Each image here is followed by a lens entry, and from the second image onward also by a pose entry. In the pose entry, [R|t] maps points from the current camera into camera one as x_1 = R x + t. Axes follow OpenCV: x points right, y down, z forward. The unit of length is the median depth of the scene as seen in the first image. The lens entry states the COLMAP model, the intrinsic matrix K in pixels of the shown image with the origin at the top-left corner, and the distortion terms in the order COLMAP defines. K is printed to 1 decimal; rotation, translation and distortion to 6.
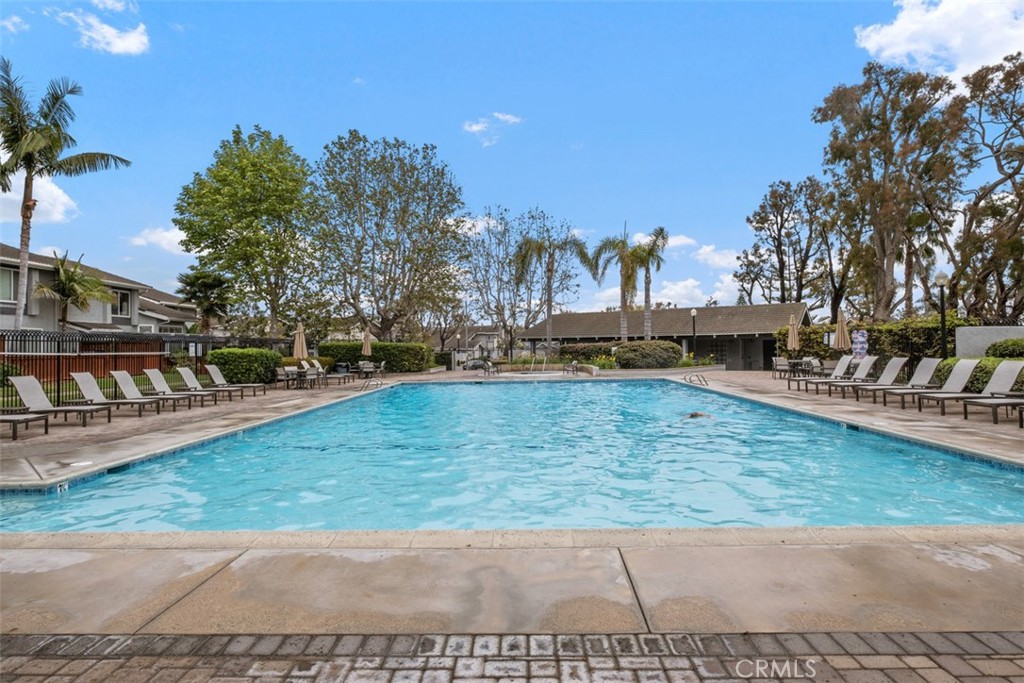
lens RADIAL K [[570.2, 0, 512.0], [0, 570.2, 341.5], [0, 0, 1]] dist [0.004047, 0.000773]
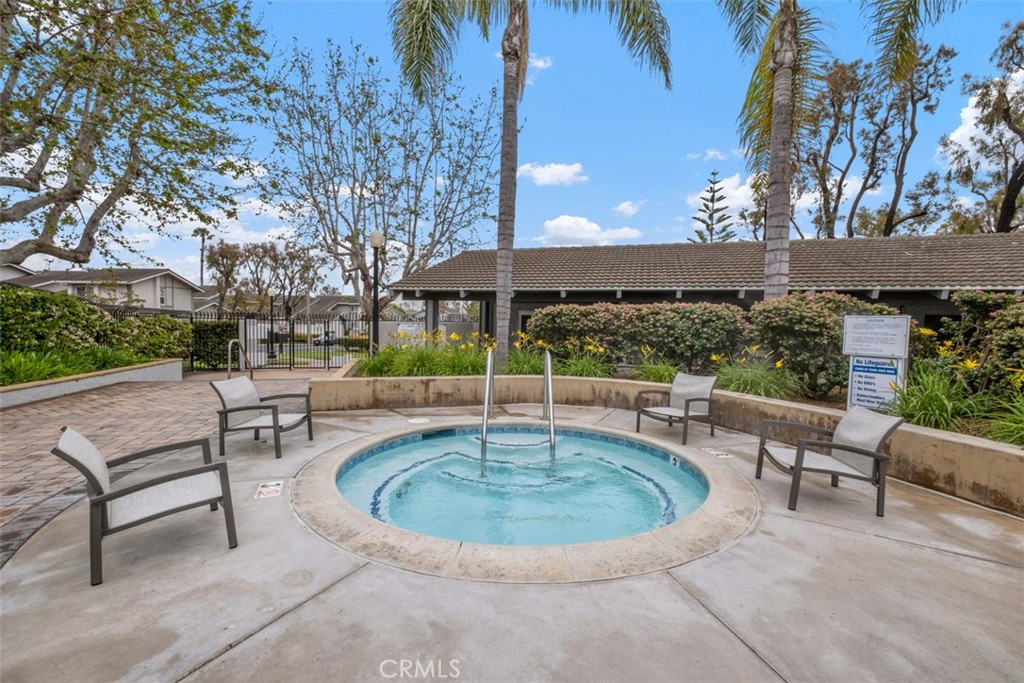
lens RADIAL K [[419.0, 0, 513.8], [0, 419.0, 329.5], [0, 0, 1]] dist [-0.002918, -0.000196]
pose [[0.951103, 0.021954, 0.308094, 0.001381], [-0.030287, 0.999293, 0.022292, 0.015183], [-0.307387, -0.030533, 0.951095, 0.864019]]
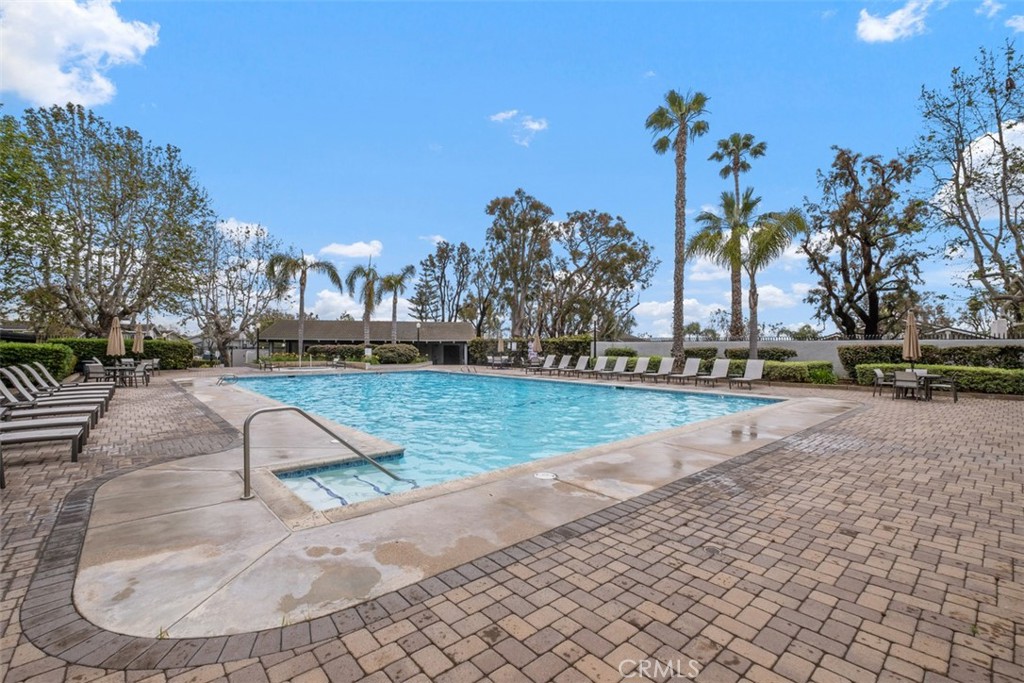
lens RADIAL K [[446.0, 0, 494.4], [0, 446.0, 355.7], [0, 0, 1]] dist [-0.008072, -0.000343]
pose [[0.736490, 0.005205, 0.676428, -0.300278], [-0.020920, 0.999667, 0.015085, 0.004962], [-0.676125, -0.025261, 0.736354, 0.028951]]
